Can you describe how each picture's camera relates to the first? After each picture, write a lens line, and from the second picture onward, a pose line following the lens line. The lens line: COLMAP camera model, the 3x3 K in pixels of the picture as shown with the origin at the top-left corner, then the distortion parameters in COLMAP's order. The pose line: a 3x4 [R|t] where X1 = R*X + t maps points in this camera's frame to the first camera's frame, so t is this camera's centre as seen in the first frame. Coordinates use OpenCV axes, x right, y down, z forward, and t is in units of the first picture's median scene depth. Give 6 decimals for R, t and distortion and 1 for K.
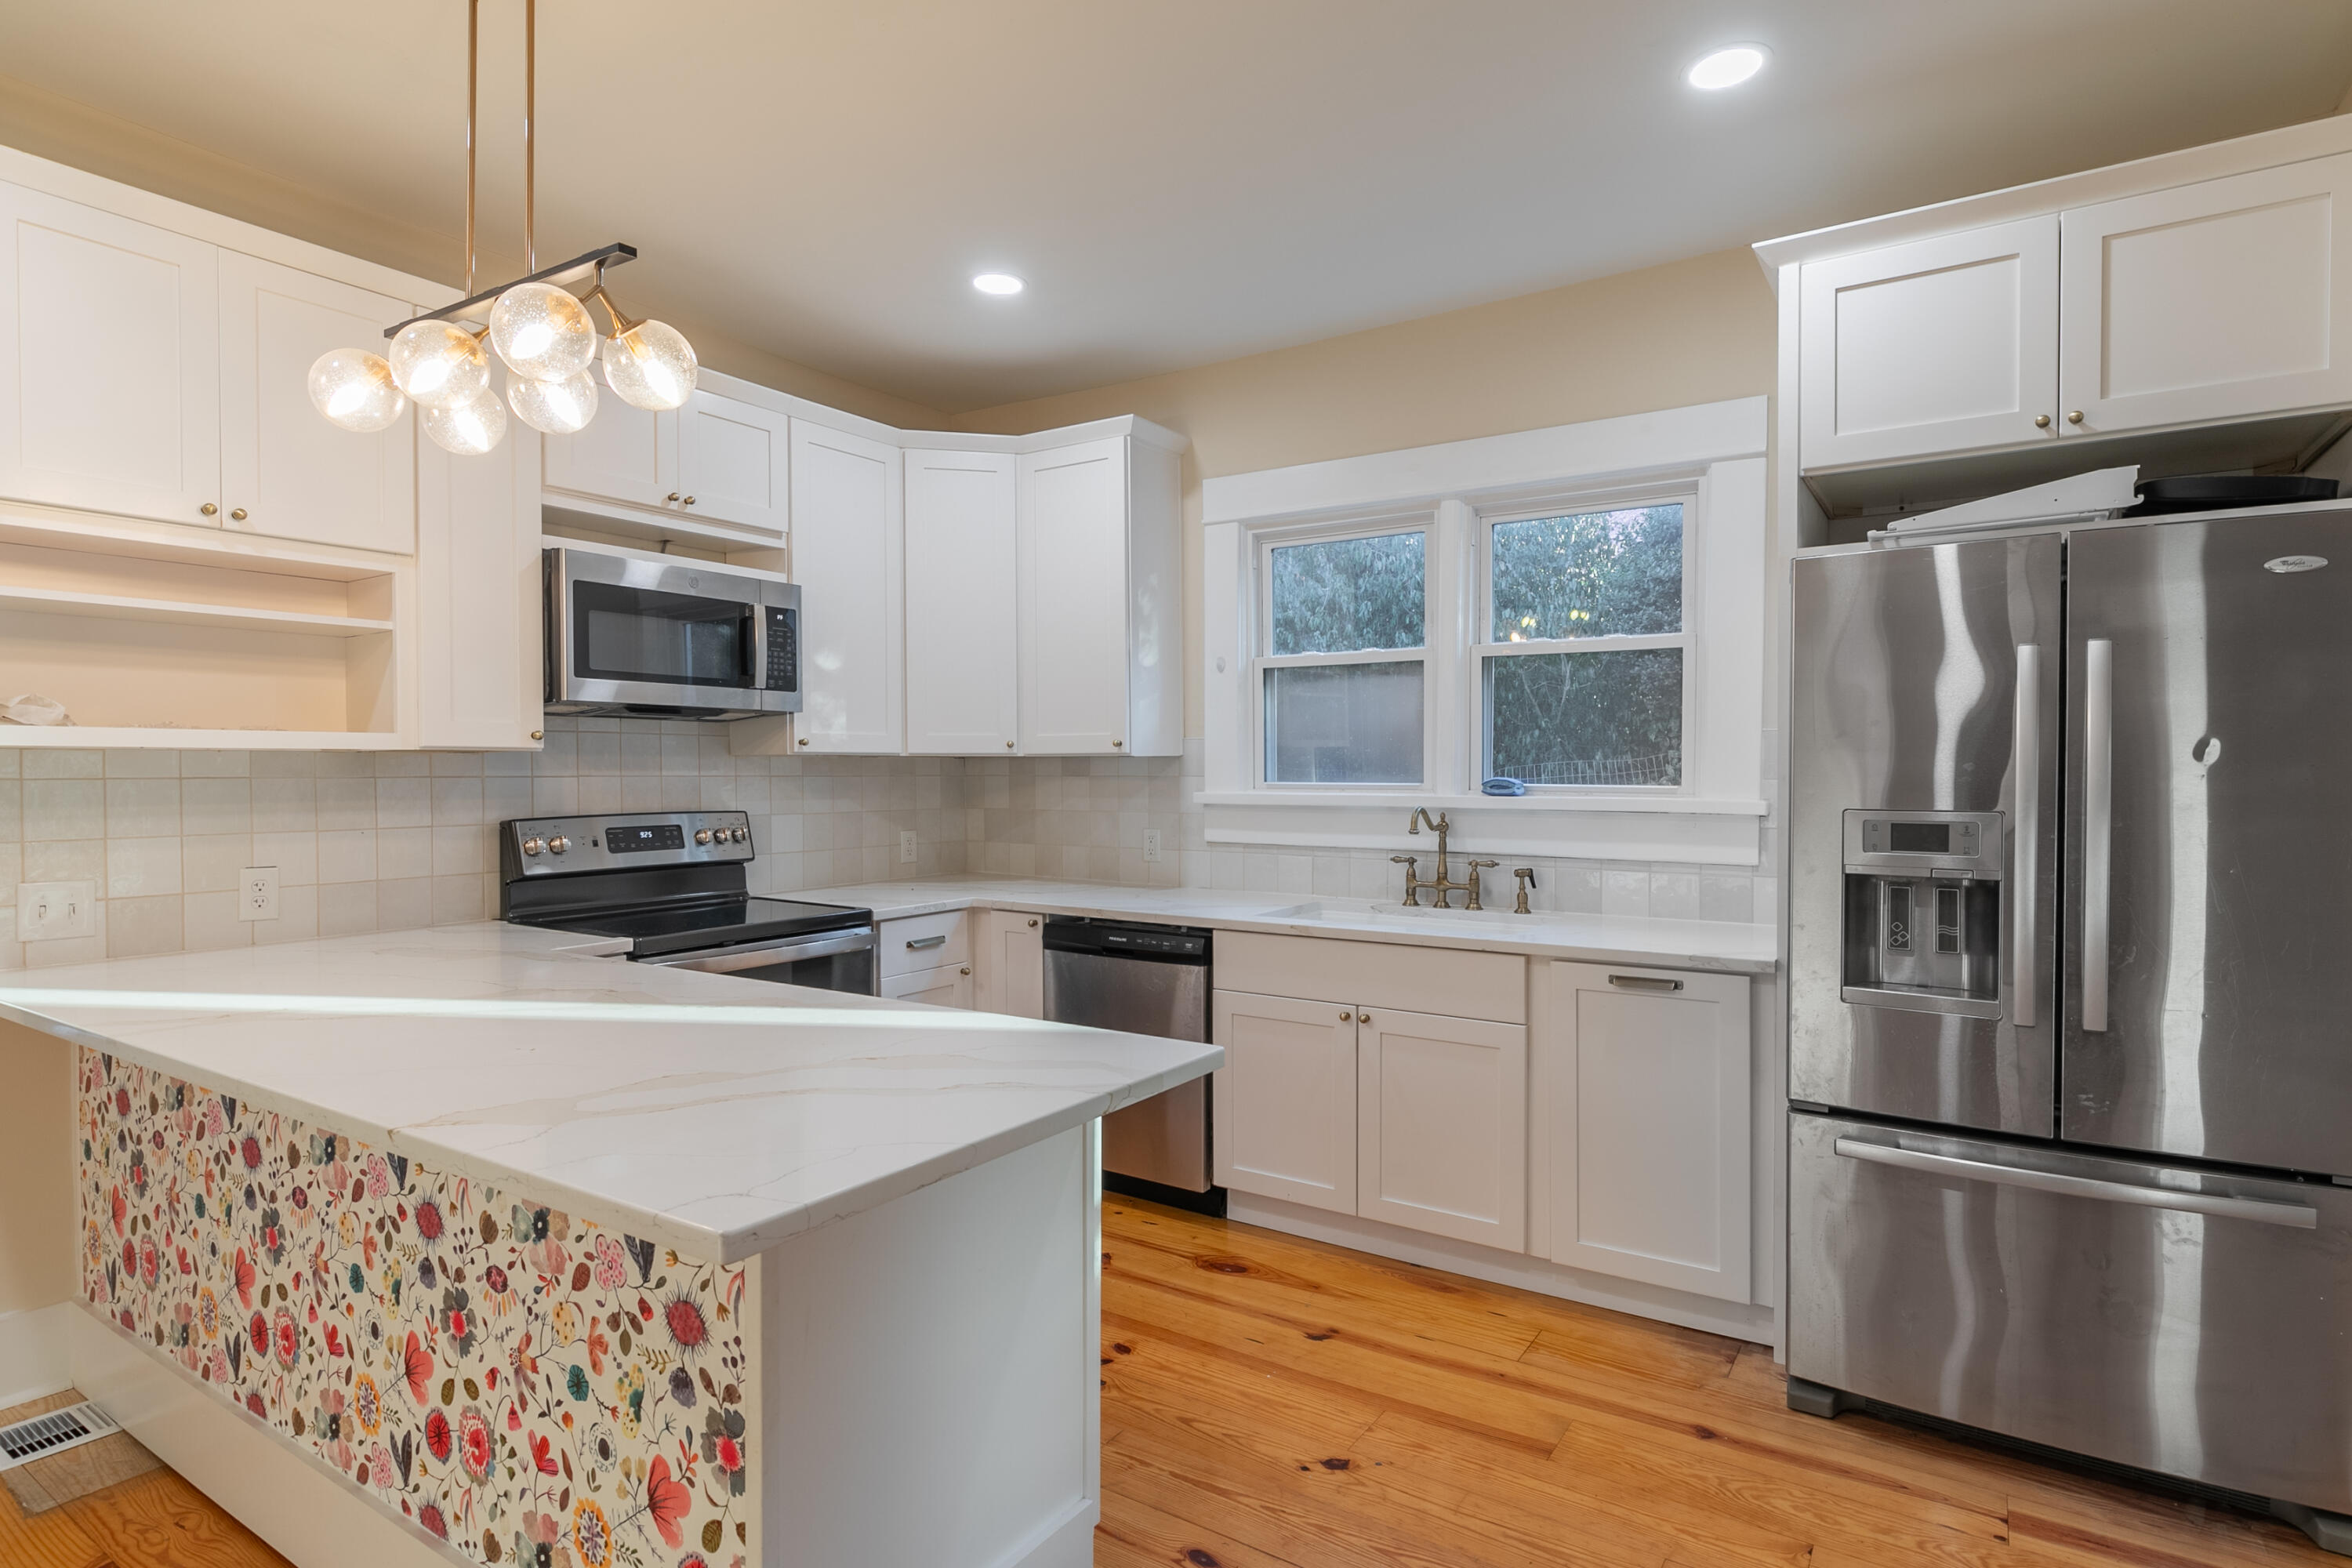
lens RADIAL K [[1223.4, 0, 1199.0], [0, 1223.4, 785.1], [0, 0, 1]] dist [-0.003554, 0.000498]
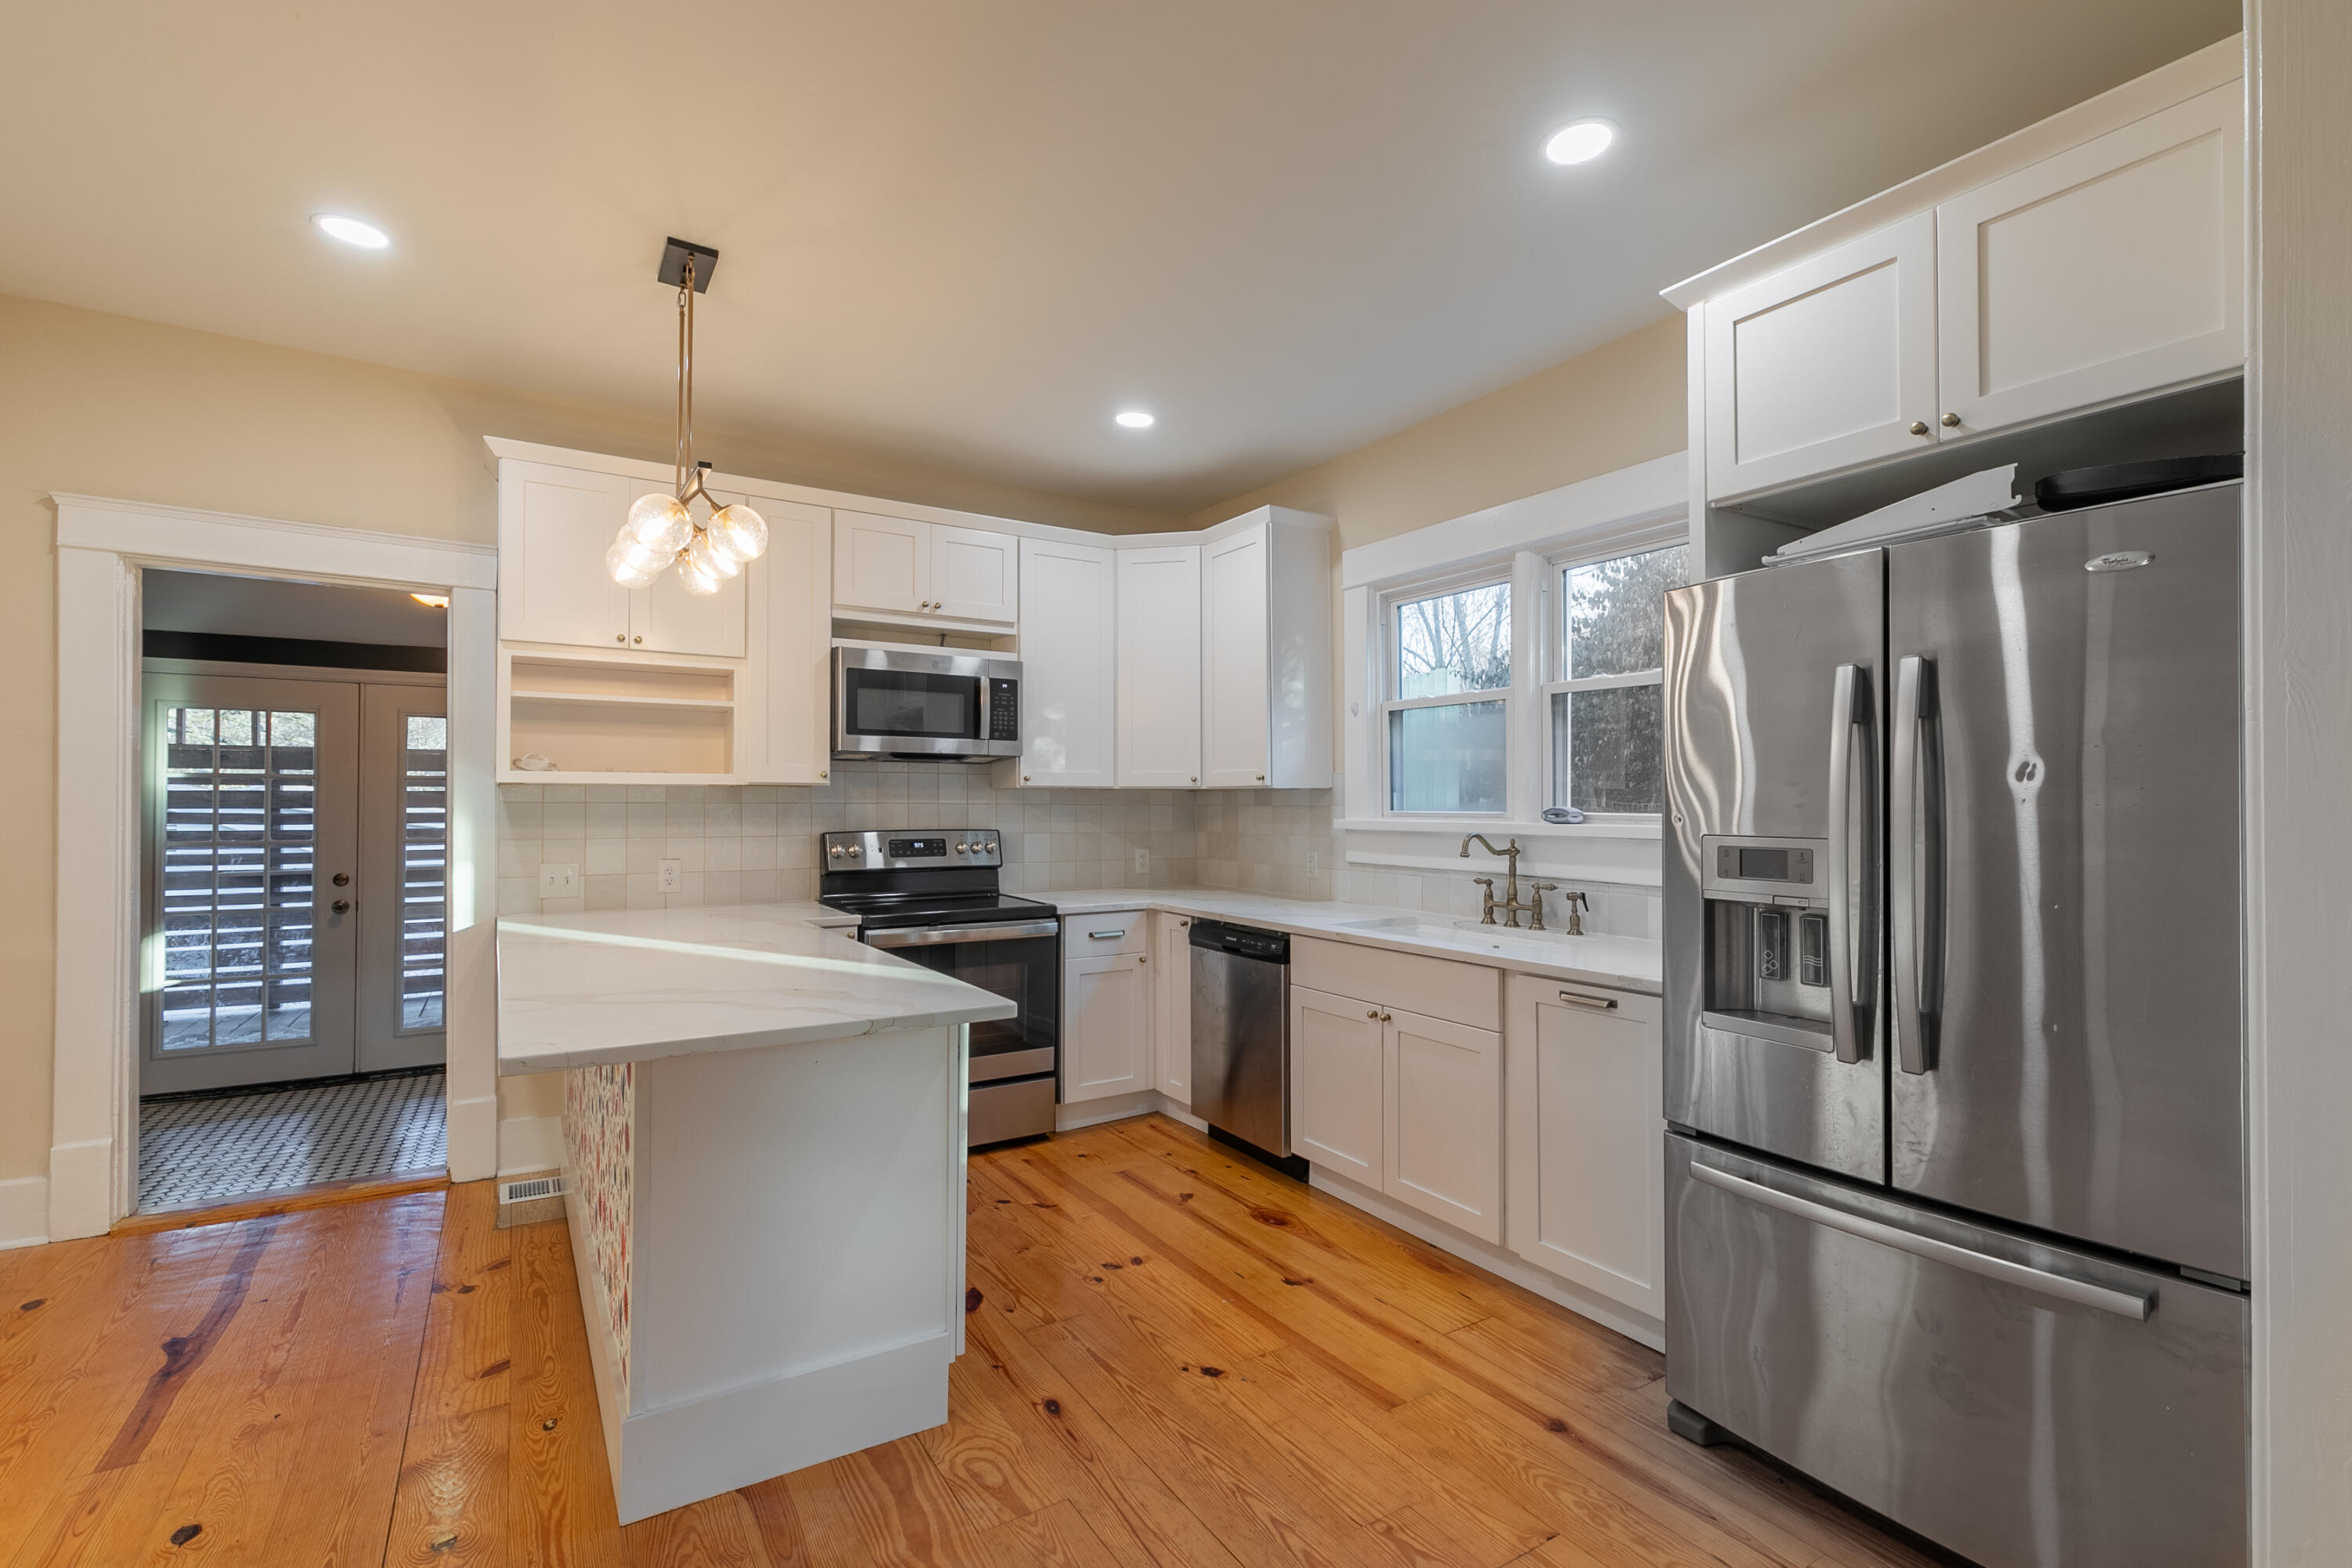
lens RADIAL K [[1089.0, 0, 1186.2], [0, 1089.0, 788.2], [0, 0, 1]] dist [0.000392, -0.000326]
pose [[0.905870, -0.003909, -0.423539, 0.413508], [-0.008006, 0.999621, -0.026350, 0.006587], [0.423481, 0.027260, 0.905495, 0.000793]]
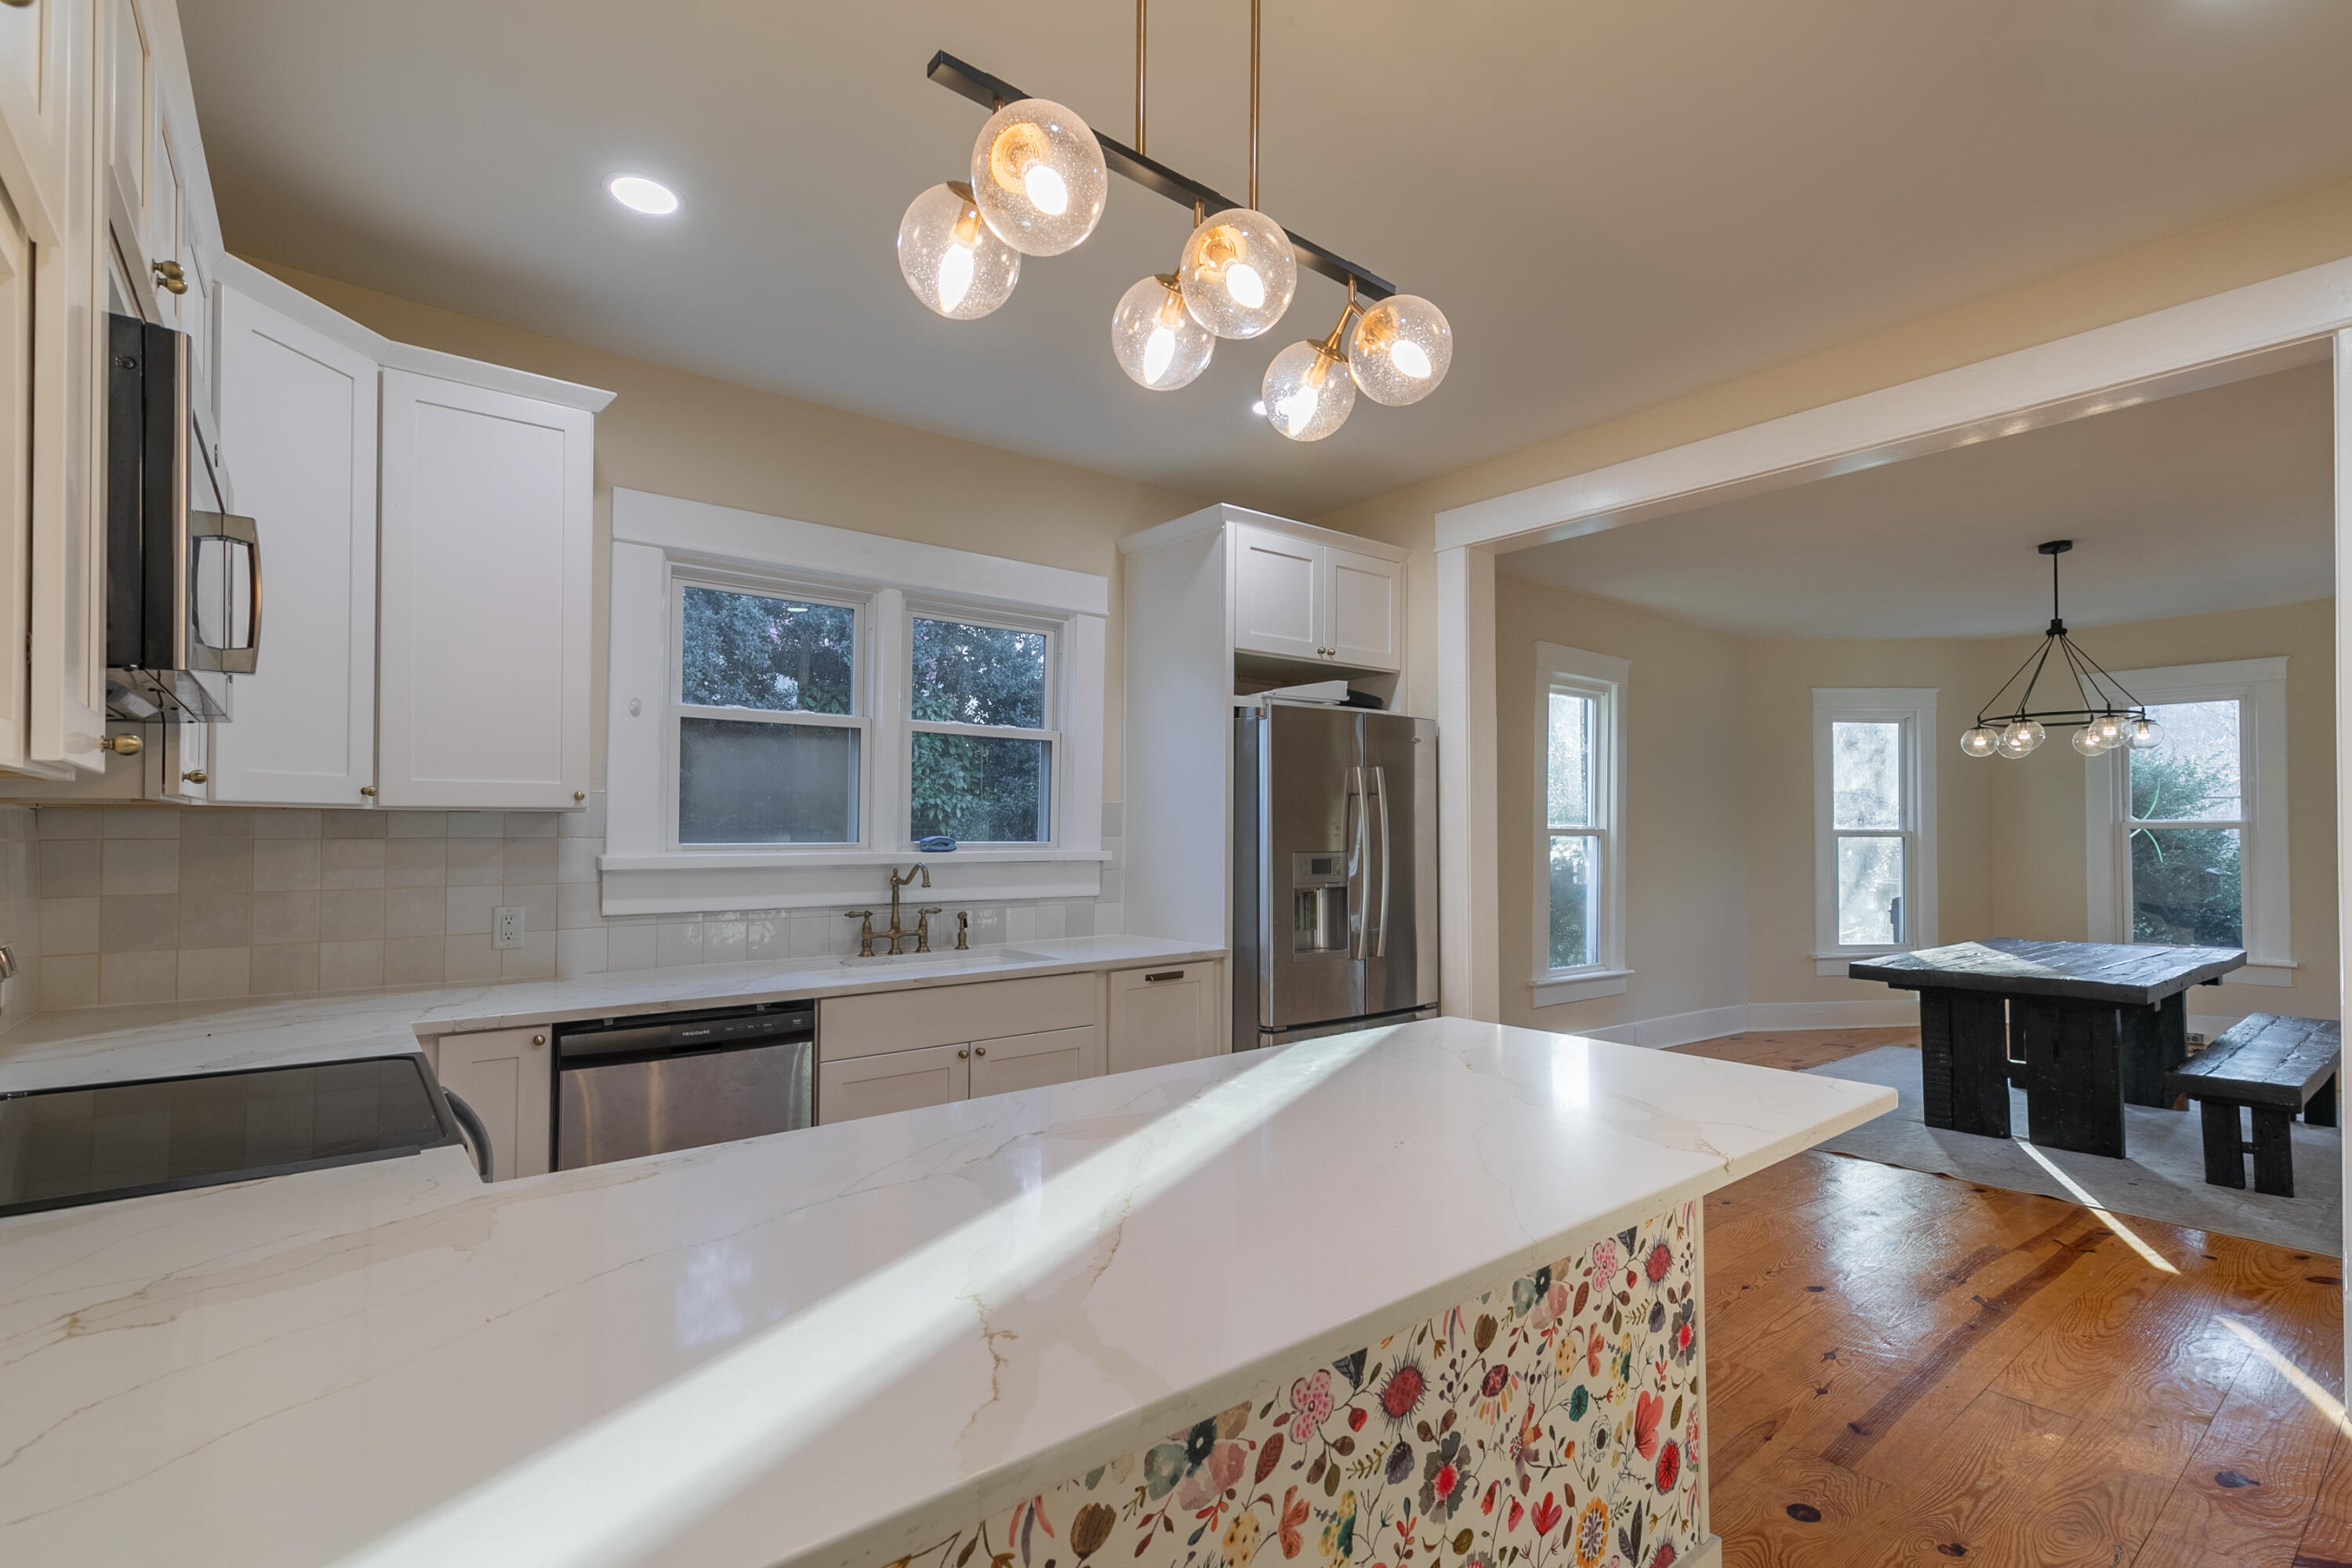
lens RADIAL K [[1089.0, 0, 1182.1], [0, 1089.0, 804.3], [0, 0, 1]] dist [0.000392, -0.000326]
pose [[0.298051, 0.023800, 0.954253, -0.796471], [0.013226, 0.999490, -0.029059, -0.004162], [-0.954458, 0.021282, 0.297584, 0.544552]]
